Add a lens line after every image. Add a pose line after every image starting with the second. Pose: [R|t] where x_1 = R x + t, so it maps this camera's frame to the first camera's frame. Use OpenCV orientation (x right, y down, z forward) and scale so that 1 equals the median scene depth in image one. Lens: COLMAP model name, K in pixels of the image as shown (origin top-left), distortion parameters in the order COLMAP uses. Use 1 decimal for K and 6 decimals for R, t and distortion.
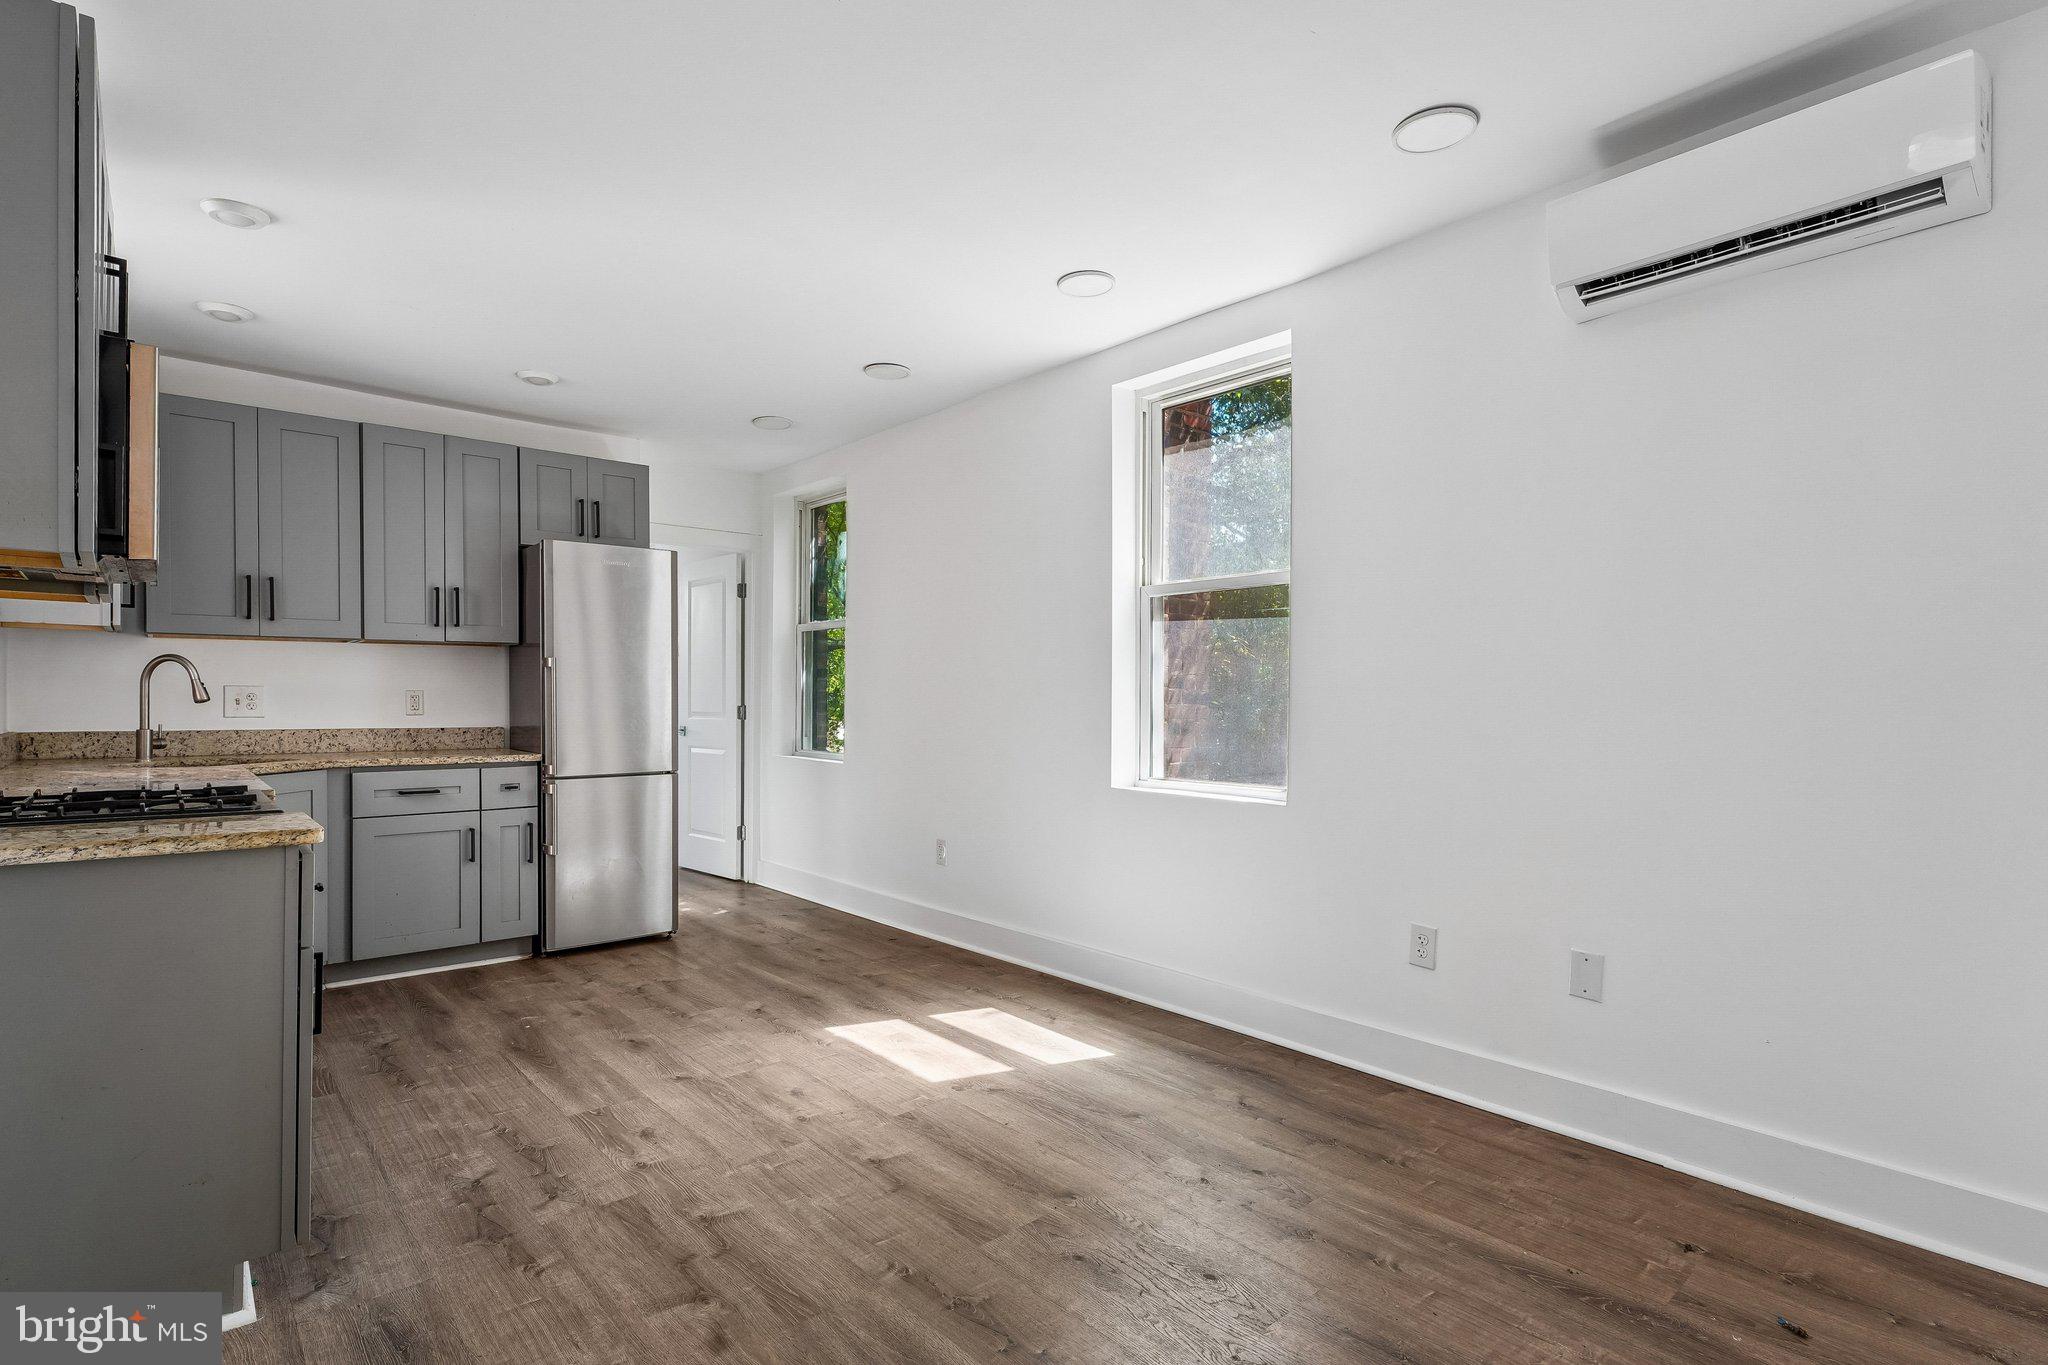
lens RADIAL K [[993.1, 0, 1018.5], [0, 993.1, 700.8], [0, 0, 1]] dist [0.003335, 0.000565]
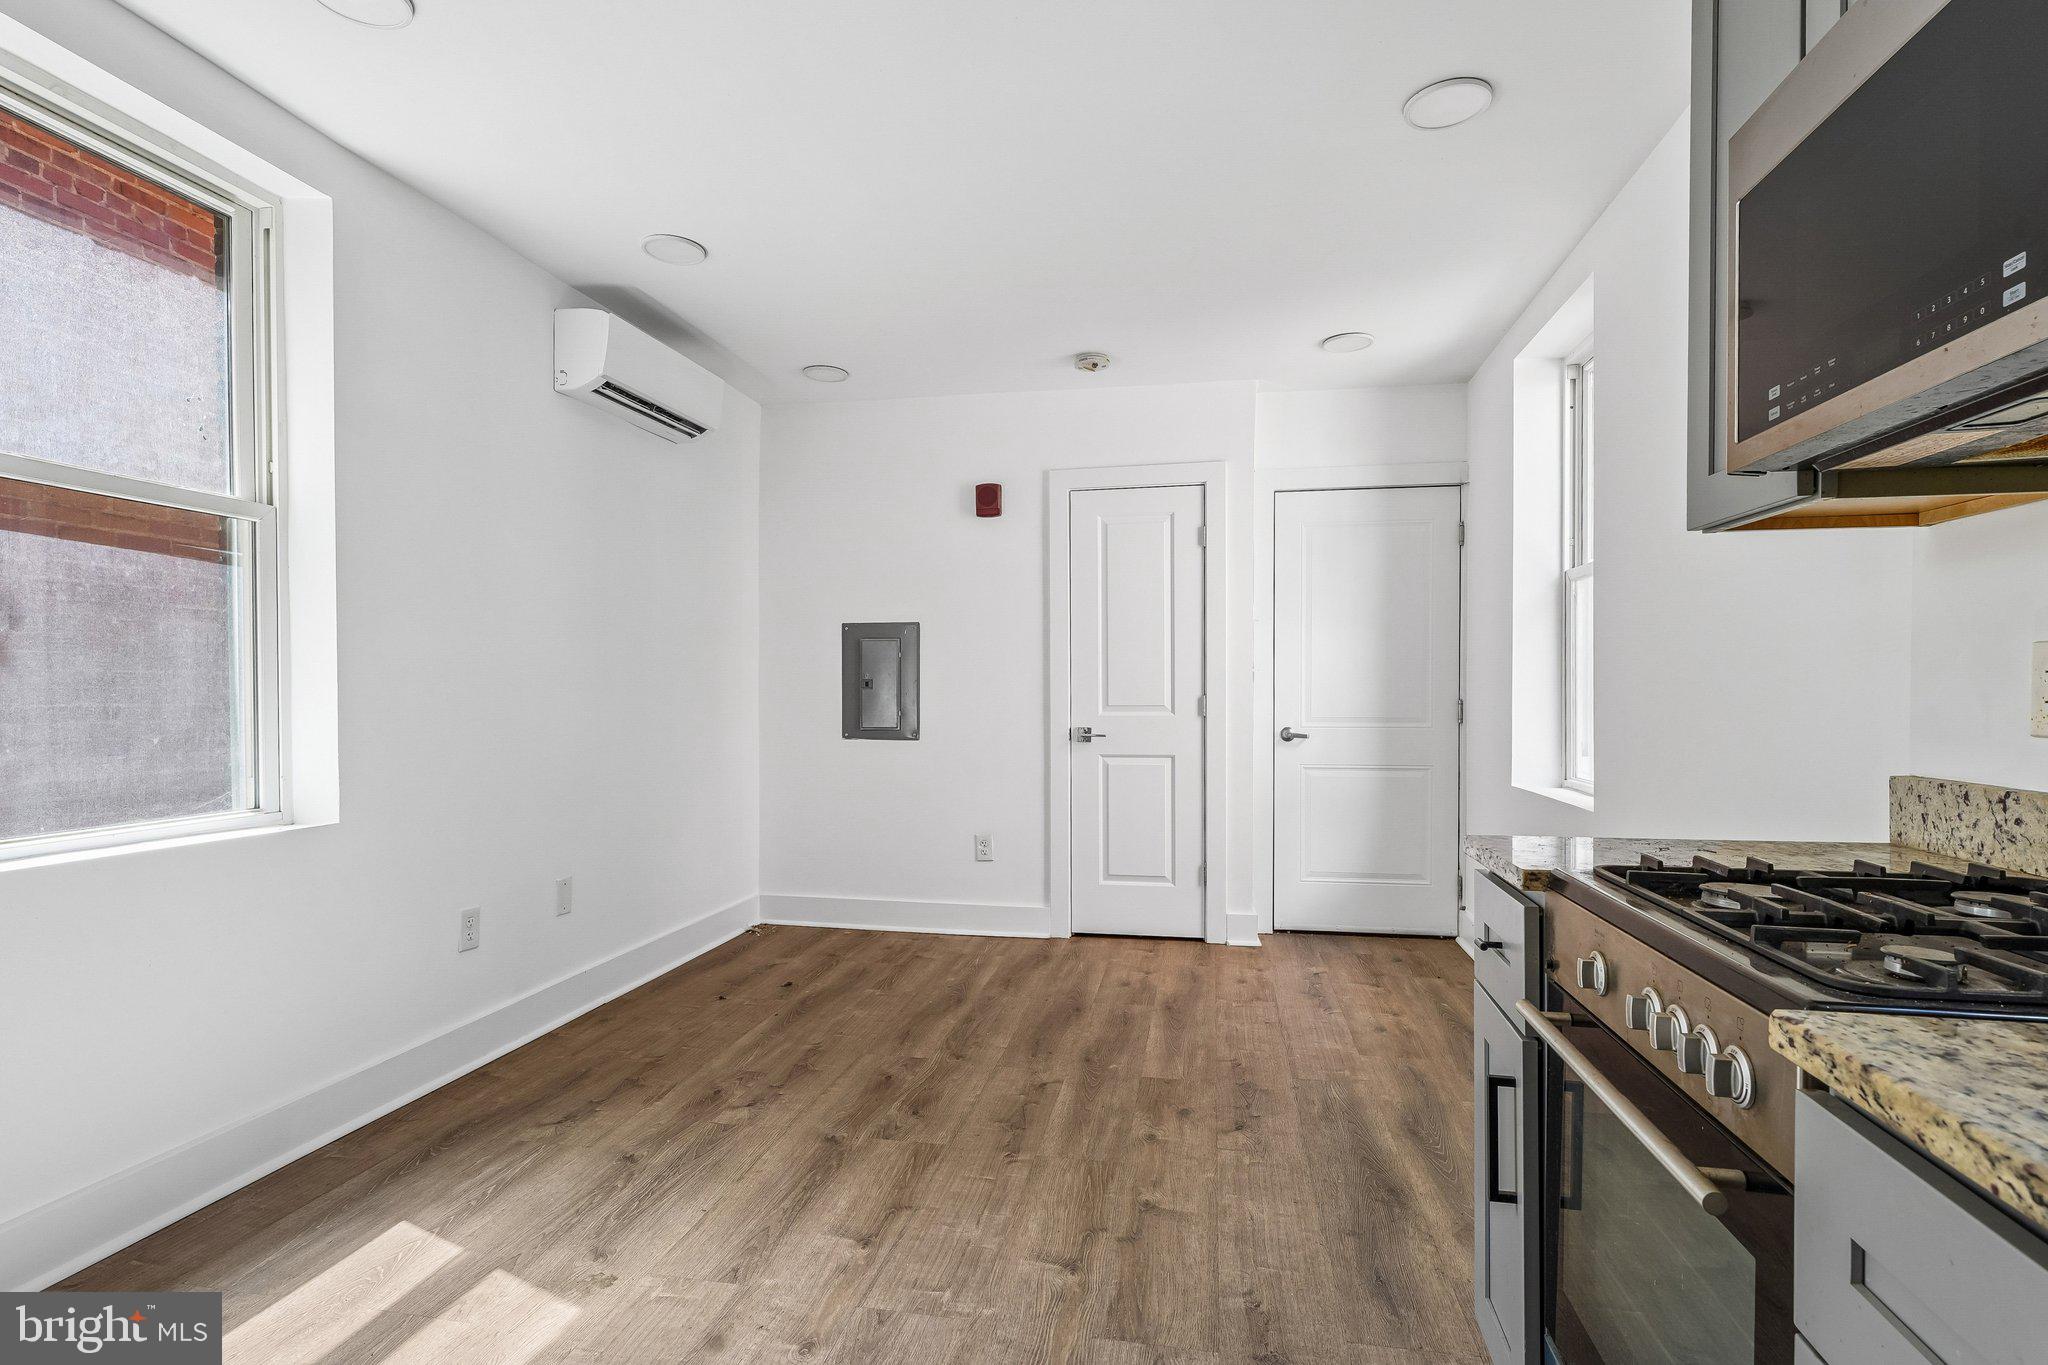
lens RADIAL K [[993.1, 0, 1018.5], [0, 993.1, 700.8], [0, 0, 1]] dist [0.003335, 0.000565]
pose [[-0.607511, -0.013749, 0.794192, -0.623202], [-0.002580, 0.999879, 0.015336, -0.001529], [-0.794307, 0.007268, -0.607473, 0.995417]]
